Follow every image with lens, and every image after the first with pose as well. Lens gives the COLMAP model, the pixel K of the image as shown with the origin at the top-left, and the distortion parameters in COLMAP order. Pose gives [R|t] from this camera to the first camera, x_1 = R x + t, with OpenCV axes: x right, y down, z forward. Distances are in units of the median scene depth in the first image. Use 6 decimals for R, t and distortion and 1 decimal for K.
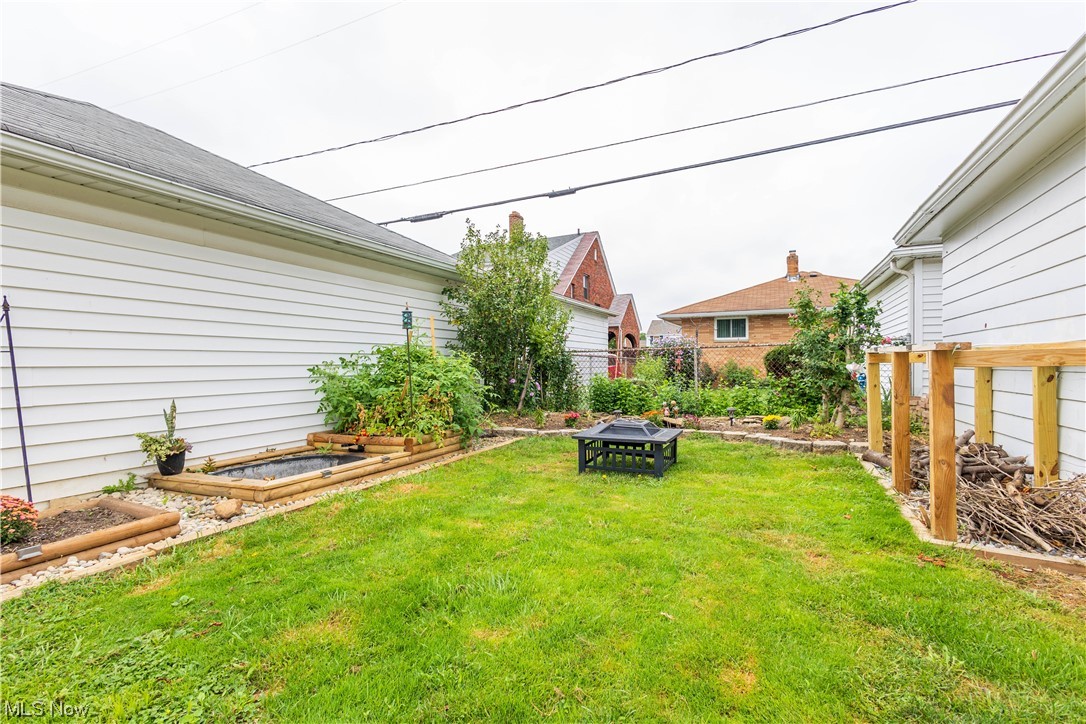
lens RADIAL K [[497.9, 0, 545.7], [0, 497.9, 360.3], [0, 0, 1]] dist [0.011961, -0.002849]
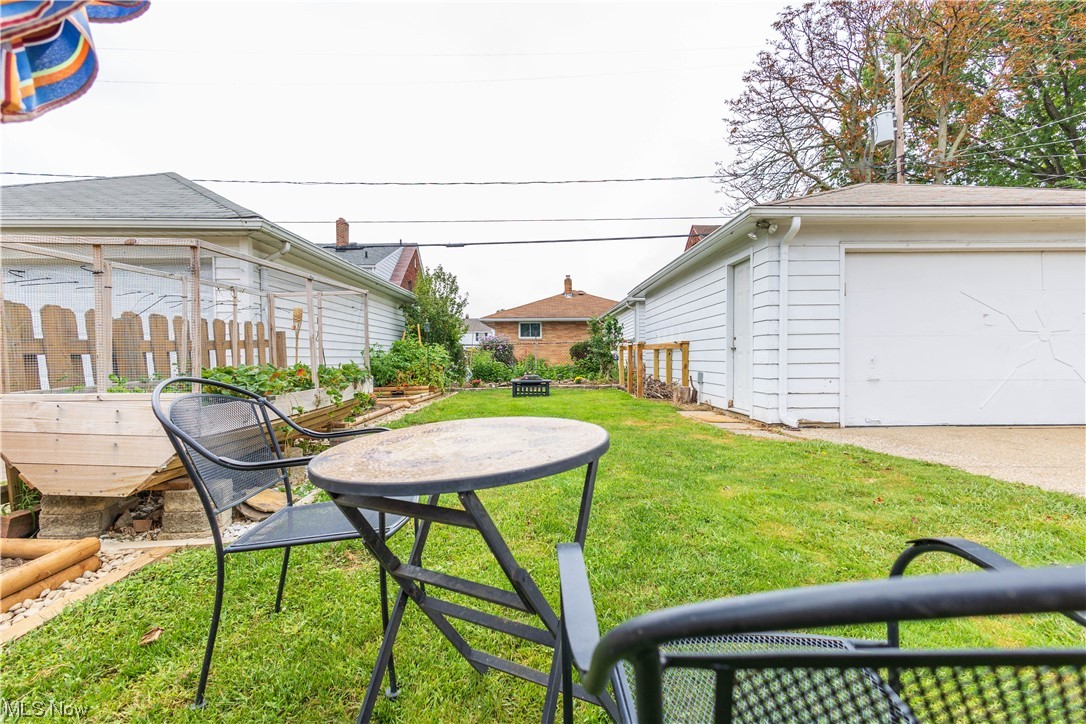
lens RADIAL K [[497.9, 0, 541.2], [0, 497.9, 360.6], [0, 0, 1]] dist [0.011961, -0.002849]
pose [[0.906375, -0.004118, 0.422454, -0.493901], [0.000810, 0.999968, 0.008009, 0.025048], [-0.422473, -0.006917, 0.906349, -0.706032]]
